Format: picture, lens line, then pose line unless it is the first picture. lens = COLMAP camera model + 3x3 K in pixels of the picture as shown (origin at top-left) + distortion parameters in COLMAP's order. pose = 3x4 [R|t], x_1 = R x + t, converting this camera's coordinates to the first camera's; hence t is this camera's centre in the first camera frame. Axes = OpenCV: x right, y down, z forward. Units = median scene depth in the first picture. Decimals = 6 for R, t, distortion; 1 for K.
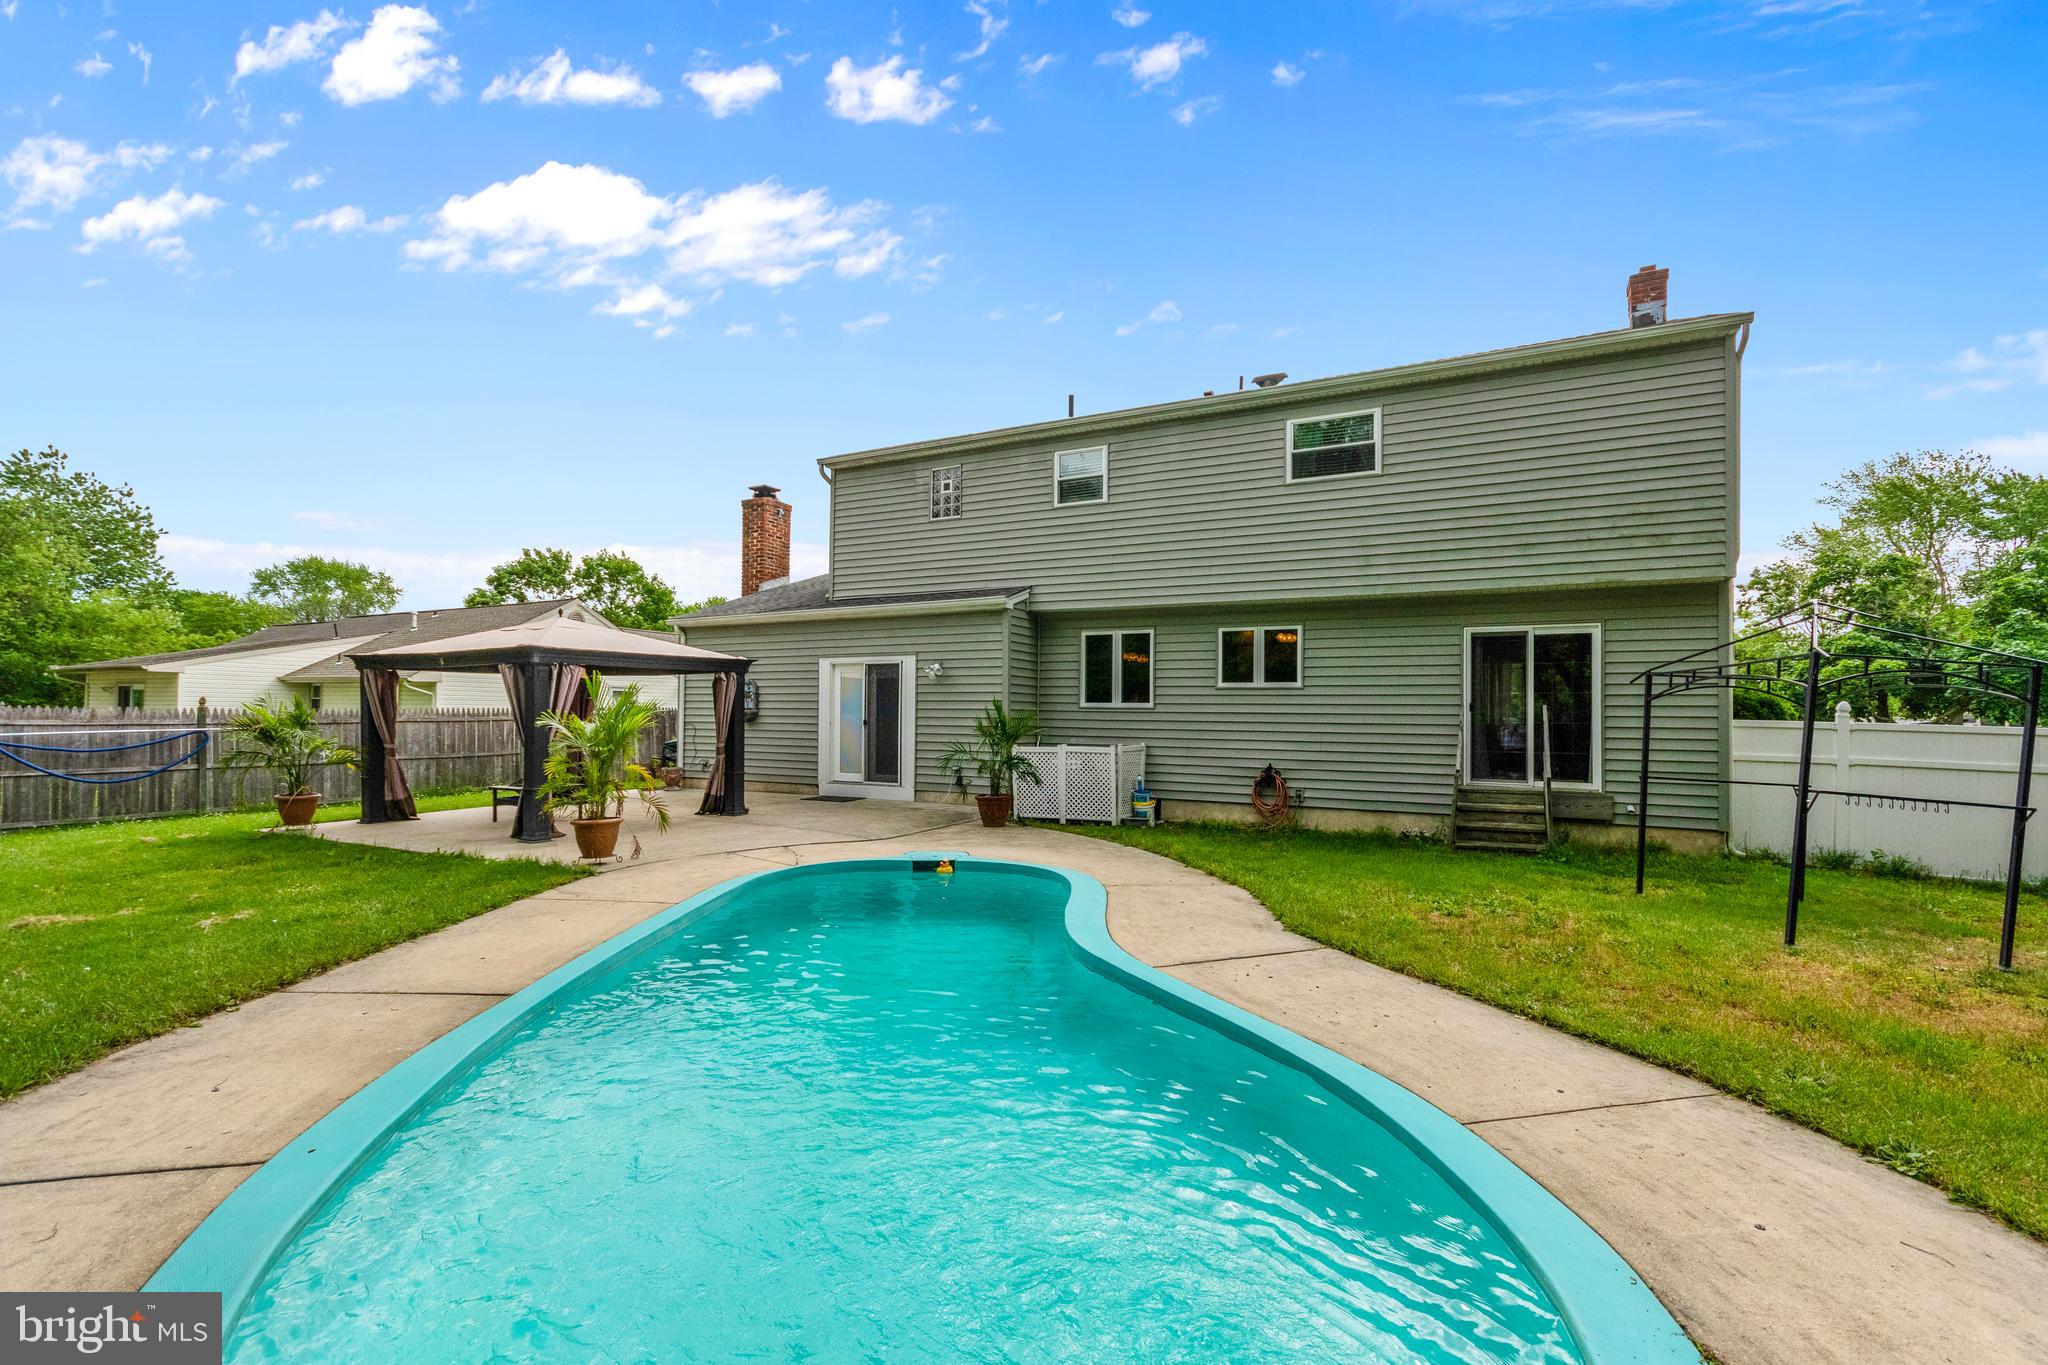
lens RADIAL K [[909.4, 0, 1022.5], [0, 909.4, 688.8], [0, 0, 1]] dist [0.001806, 0.001594]
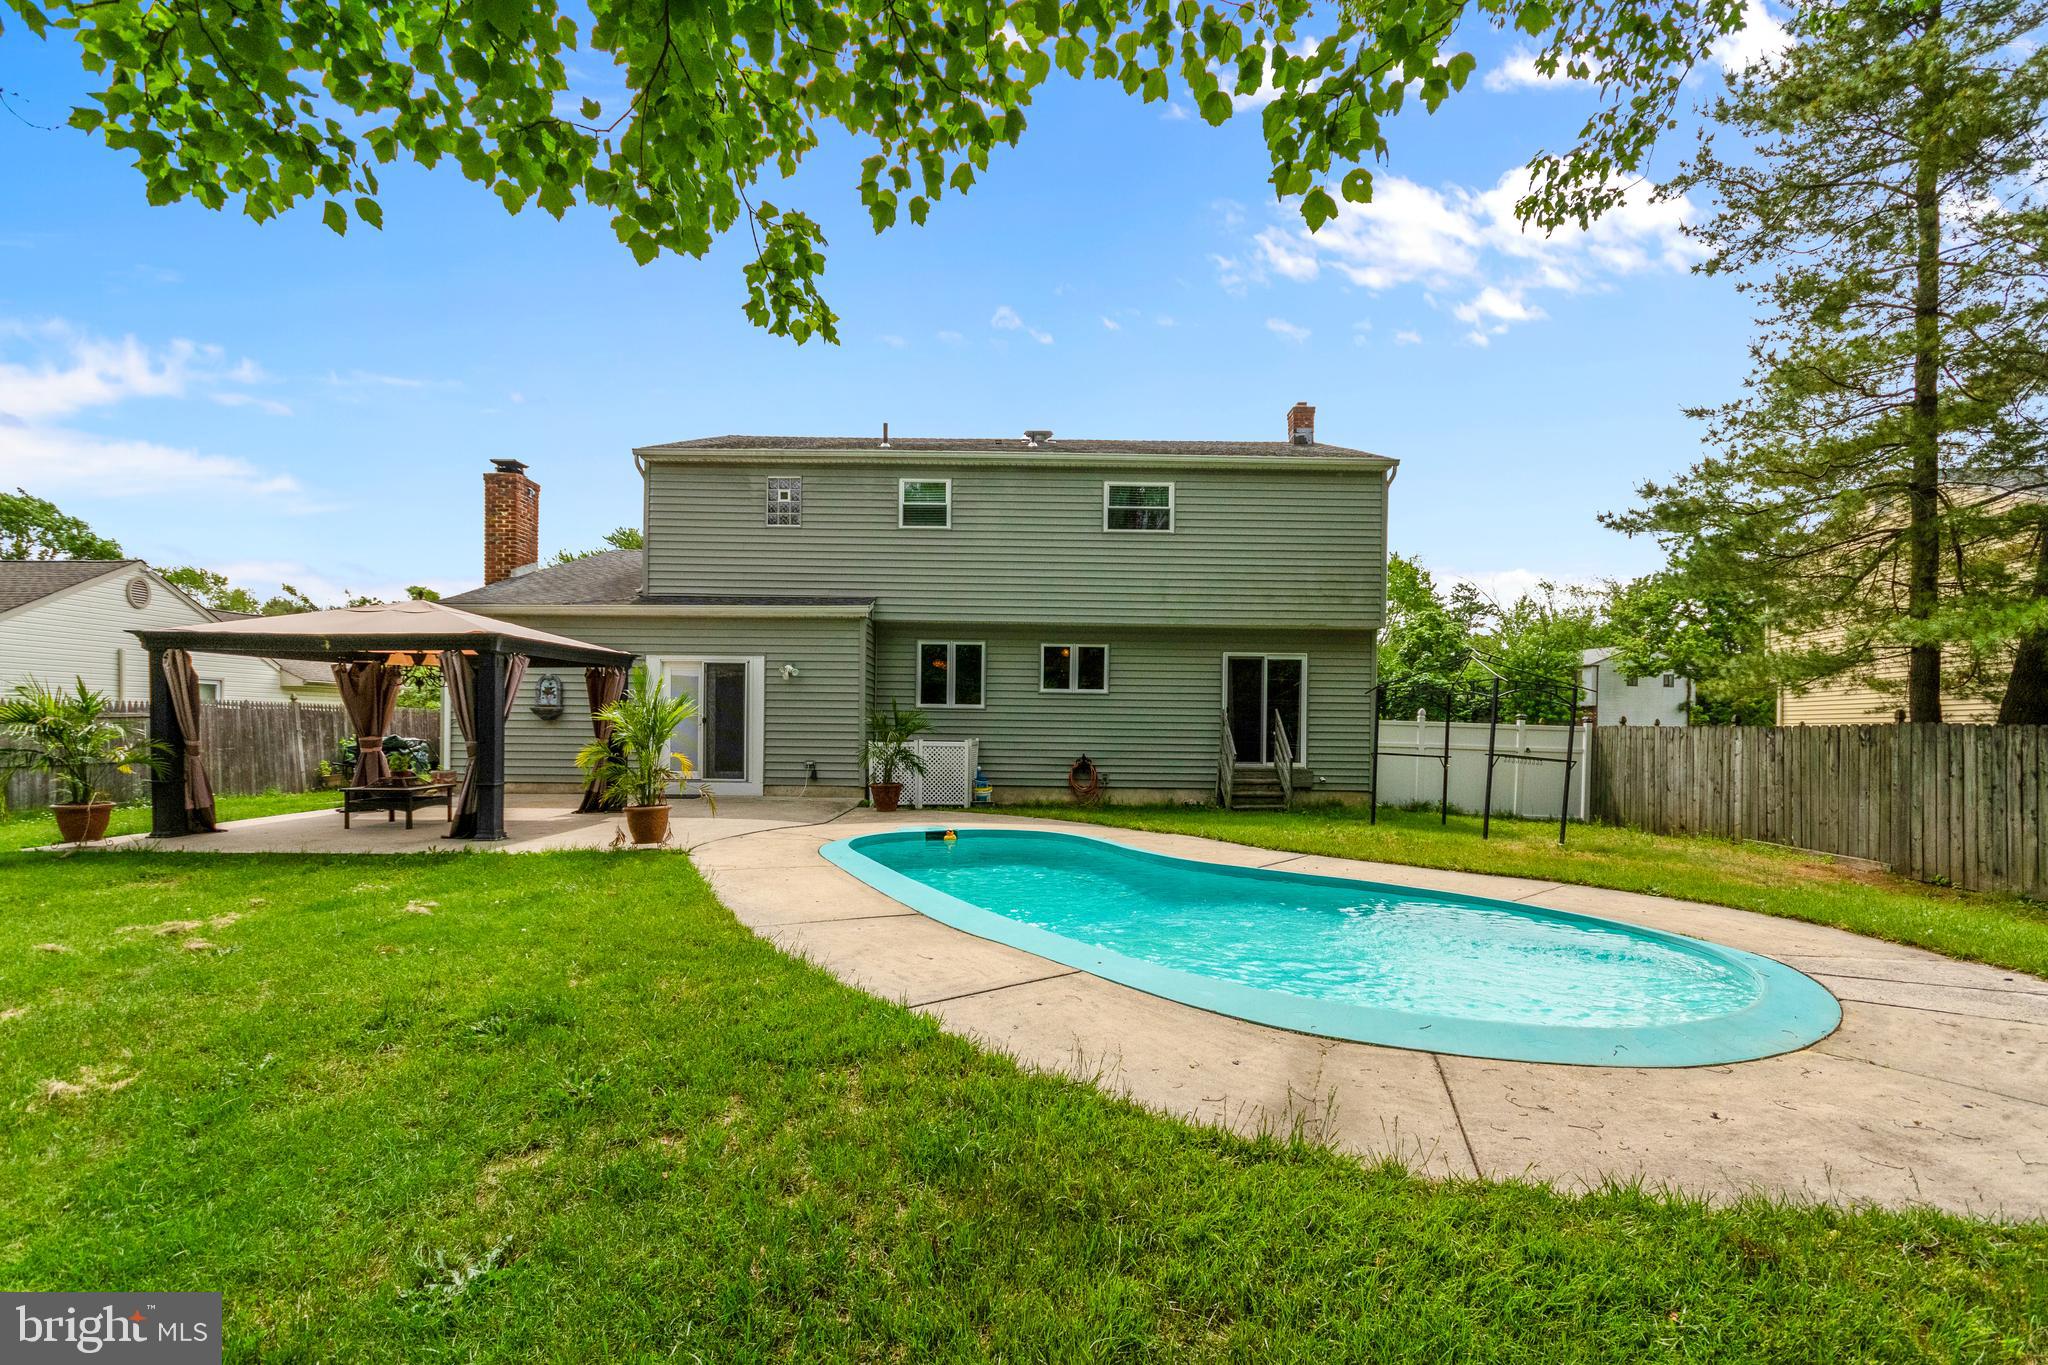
lens RADIAL K [[909.4, 0, 1049.5], [0, 909.4, 703.9], [0, 0, 1]] dist [0.001806, 0.001594]
pose [[0.883488, 0.013744, 0.468251, -0.340539], [-0.017750, 0.999834, 0.004144, 0.008656], [-0.468117, -0.011973, 0.883586, -0.080316]]
